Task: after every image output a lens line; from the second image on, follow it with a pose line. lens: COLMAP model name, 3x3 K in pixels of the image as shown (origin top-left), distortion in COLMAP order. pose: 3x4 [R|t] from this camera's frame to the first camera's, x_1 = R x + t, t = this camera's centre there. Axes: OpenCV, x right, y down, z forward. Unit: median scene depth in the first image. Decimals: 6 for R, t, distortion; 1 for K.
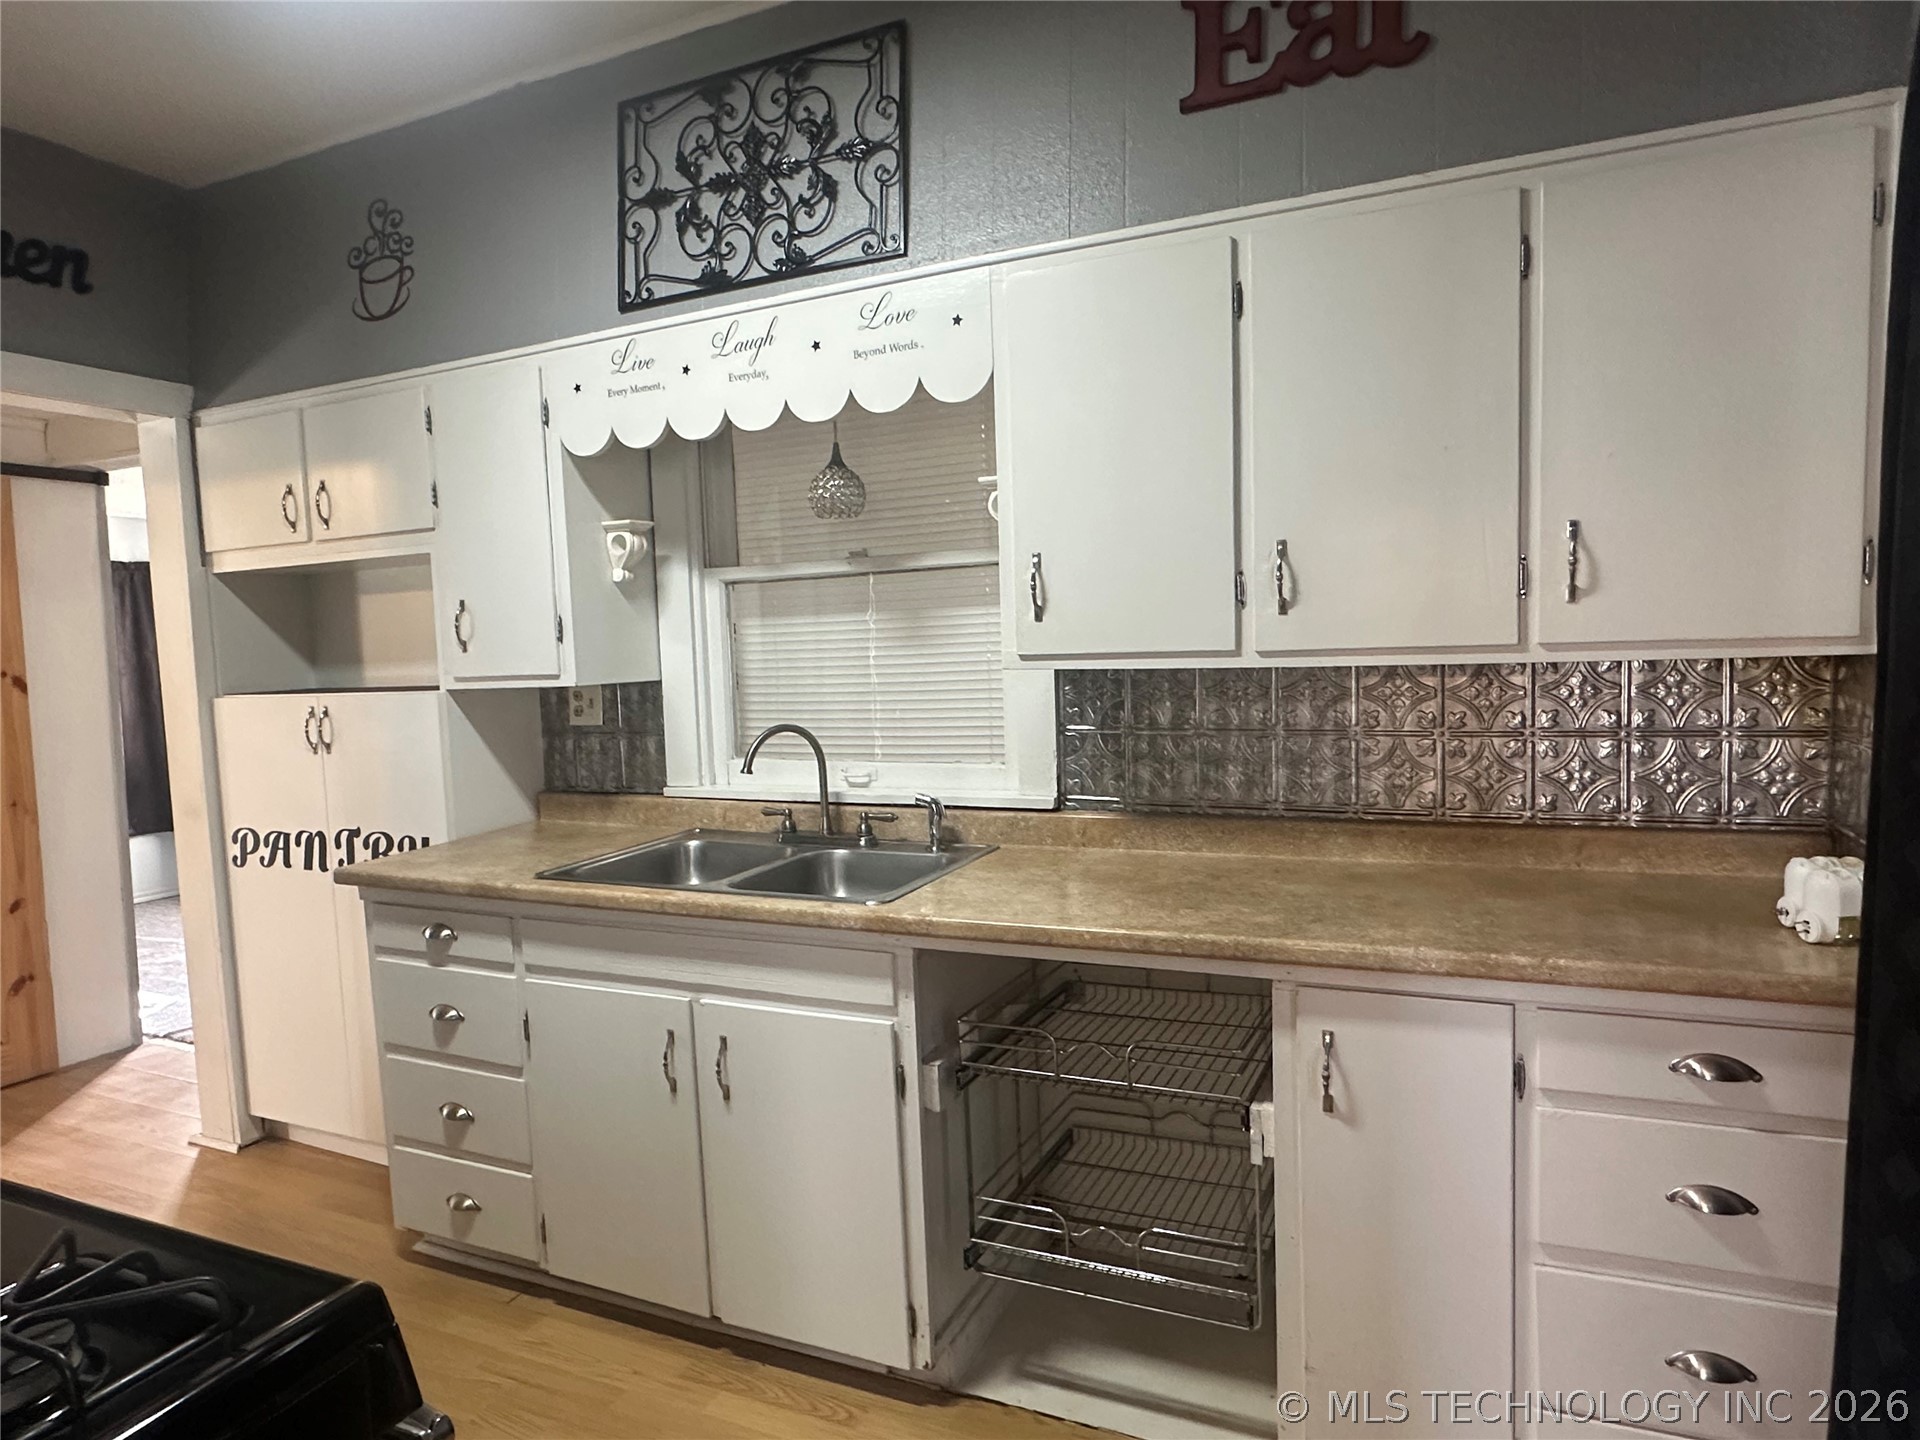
lens RADIAL K [[1164.0, 0, 960.0], [0, 1164.0, 720.0], [0, 0, 1]] dist [-0.000530, 0.000303]
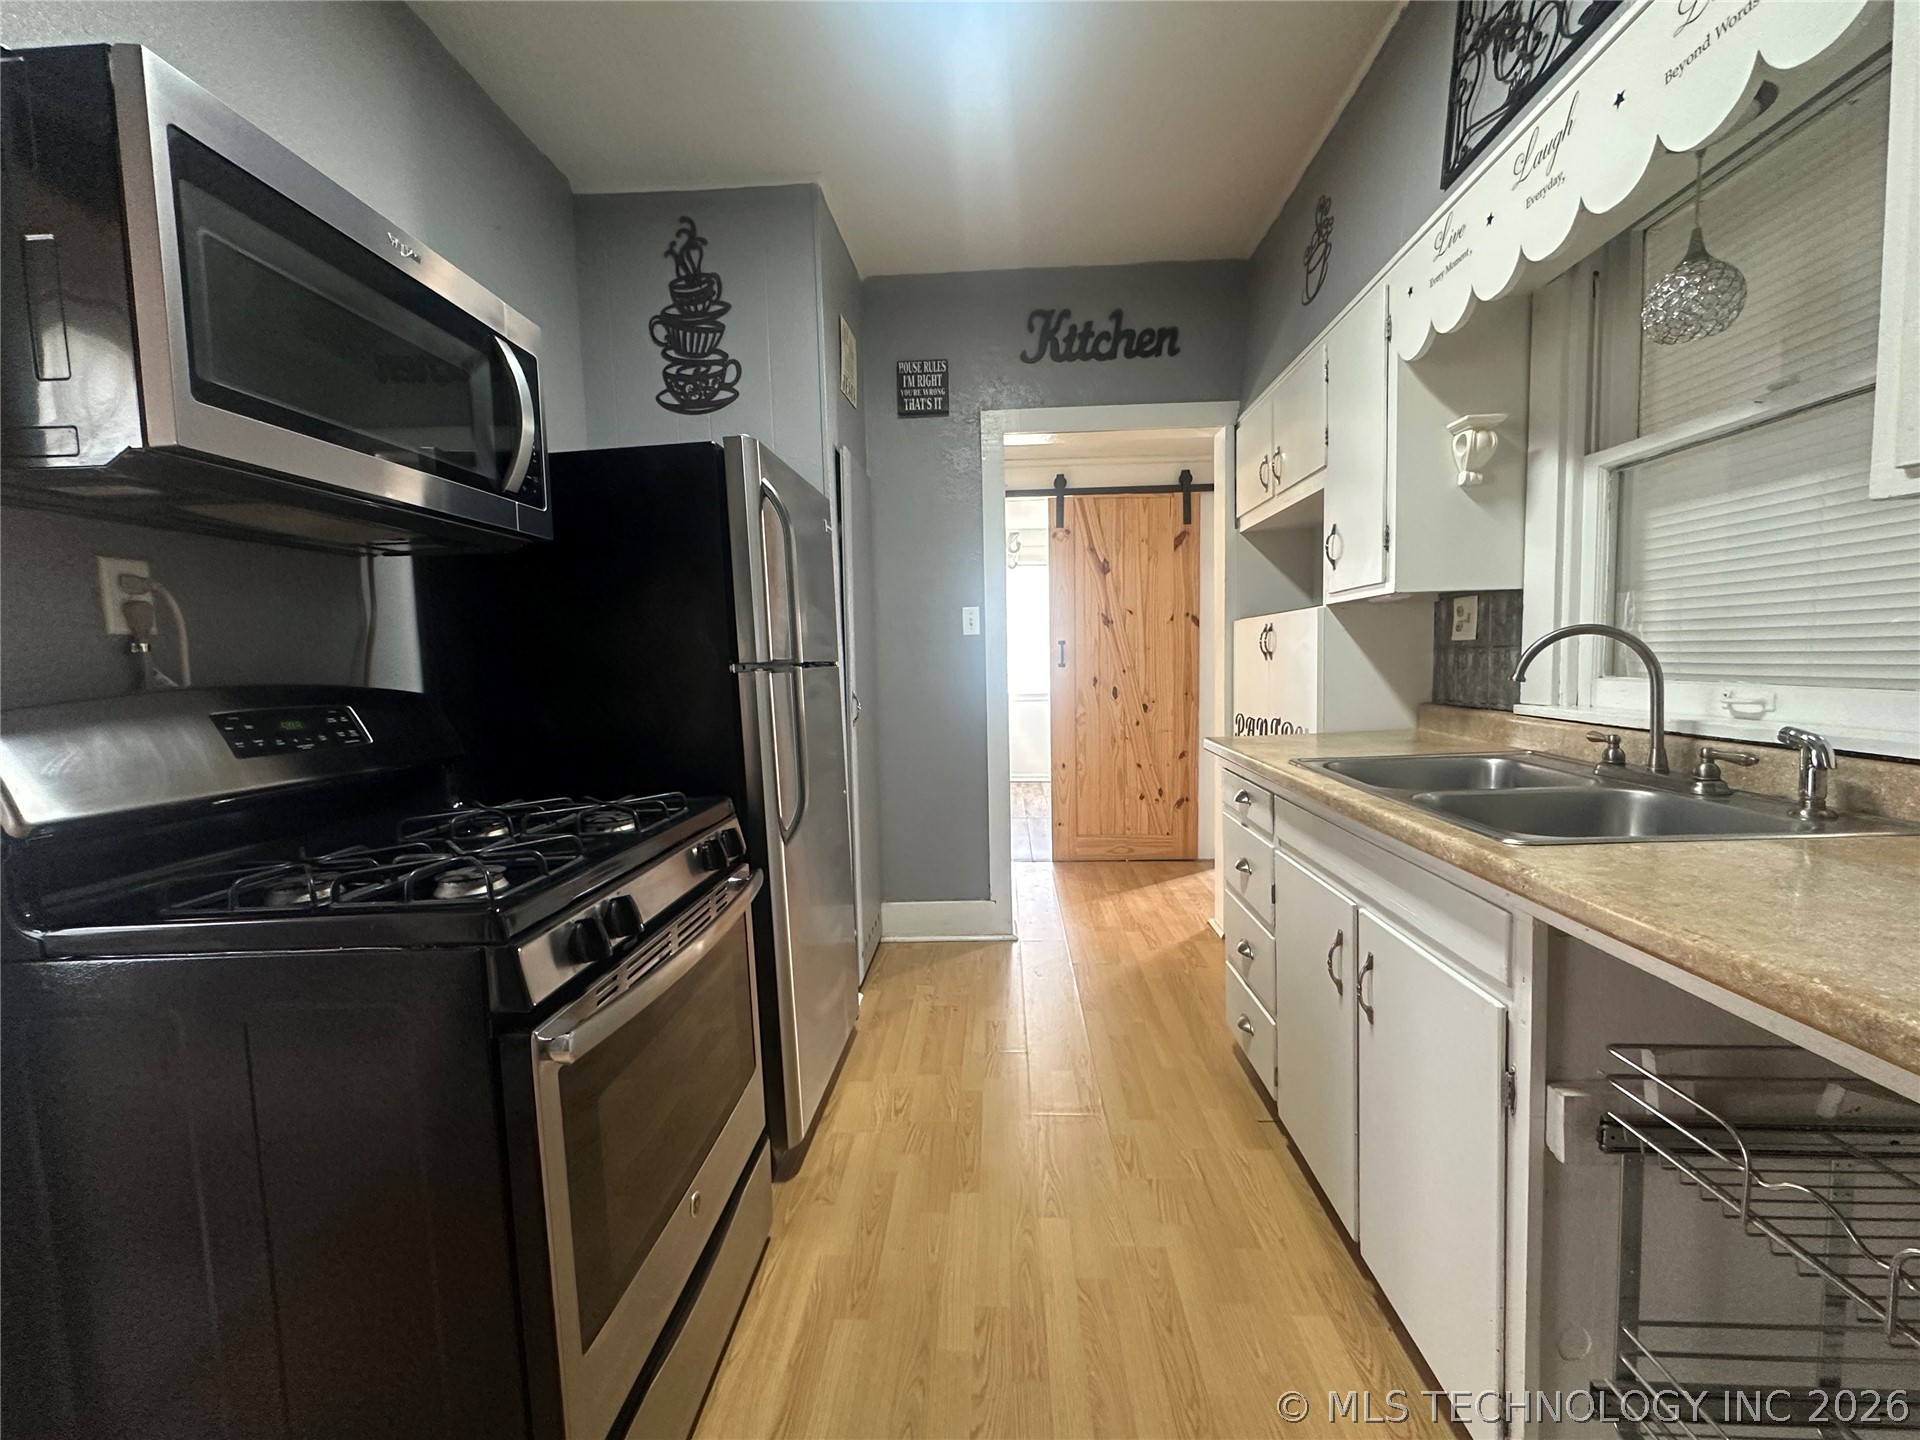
lens RADIAL K [[823.0, 0, 960.0], [0, 823.0, 720.0], [0, 0, 1]] dist [-0.014407, 0.004626]
pose [[0.366863, 0.094504, -0.925462, 0.204582], [-0.051687, 0.995361, 0.081153, 0.042912], [0.928838, 0.018062, 0.370045, 0.367152]]
